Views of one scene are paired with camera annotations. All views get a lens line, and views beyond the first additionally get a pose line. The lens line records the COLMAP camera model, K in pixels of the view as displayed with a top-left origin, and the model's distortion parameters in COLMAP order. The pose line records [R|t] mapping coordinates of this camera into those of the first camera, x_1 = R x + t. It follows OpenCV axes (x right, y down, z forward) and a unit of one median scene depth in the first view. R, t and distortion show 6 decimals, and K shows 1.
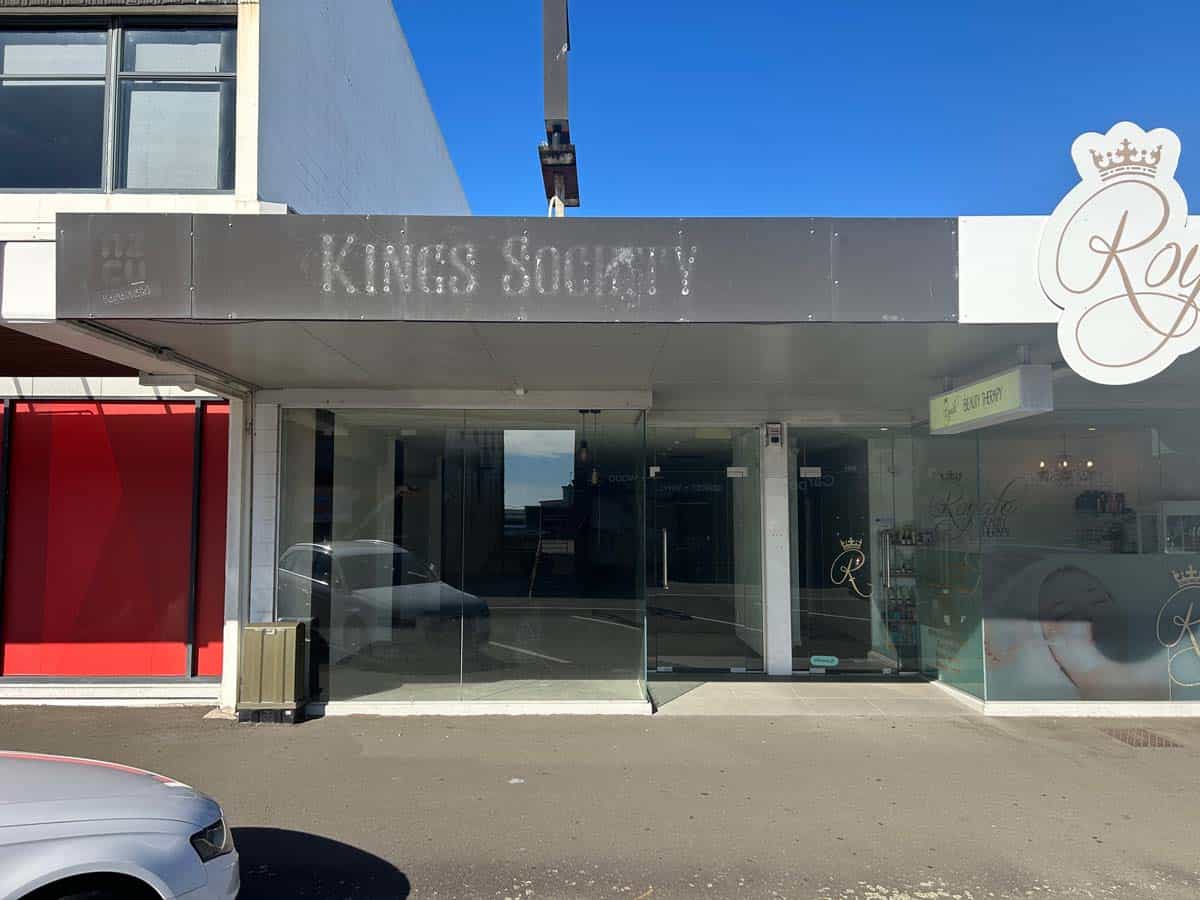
lens RADIAL K [[898.8, 0, 600.0], [0, 898.8, 450.0], [0, 0, 1]] dist [0.061377, -0.063984]
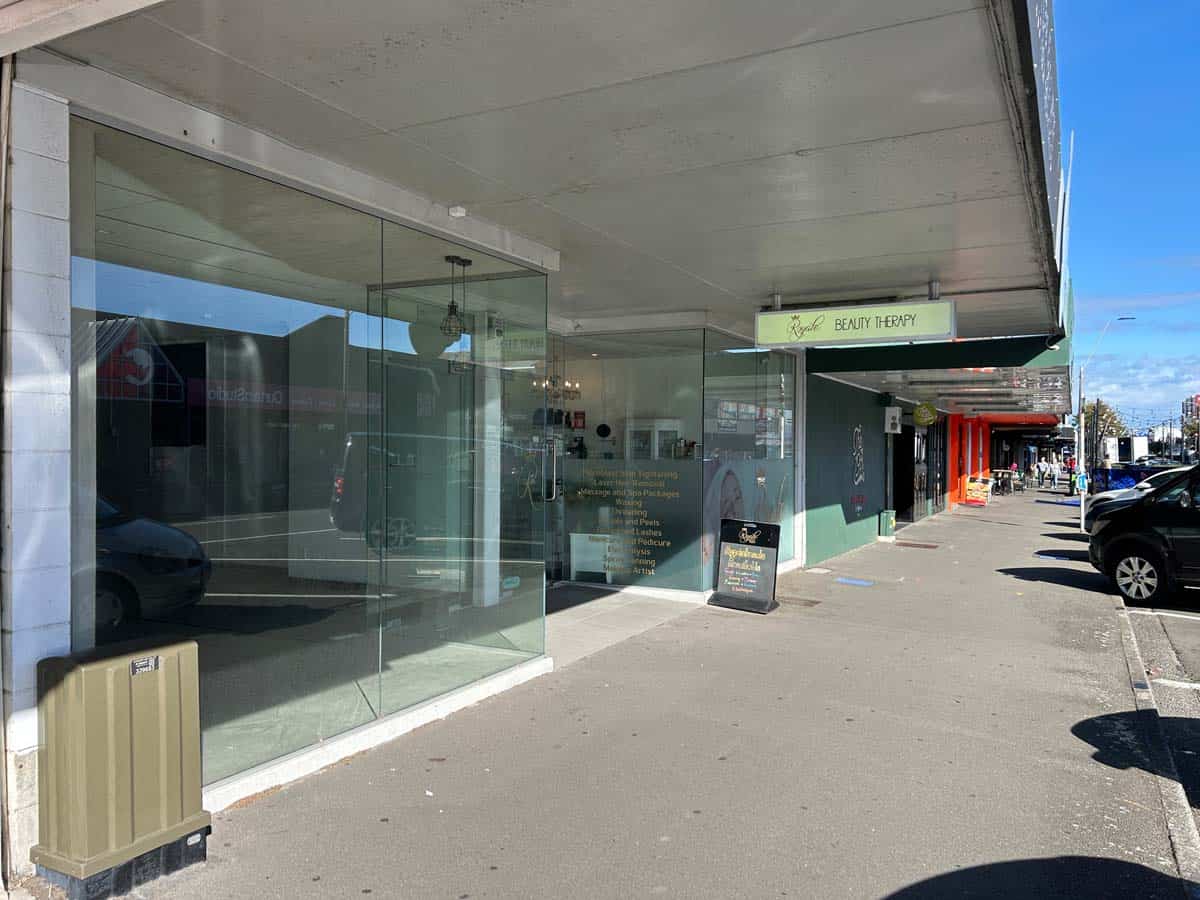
lens RADIAL K [[898.8, 0, 600.0], [0, 898.8, 450.0], [0, 0, 1]] dist [0.061377, -0.063984]
pose [[0.475045, 0.000245, 0.879961, -0.927028], [-0.075023, 0.996370, 0.040224, 0.105239], [-0.876757, -0.085125, 0.473339, 0.935432]]
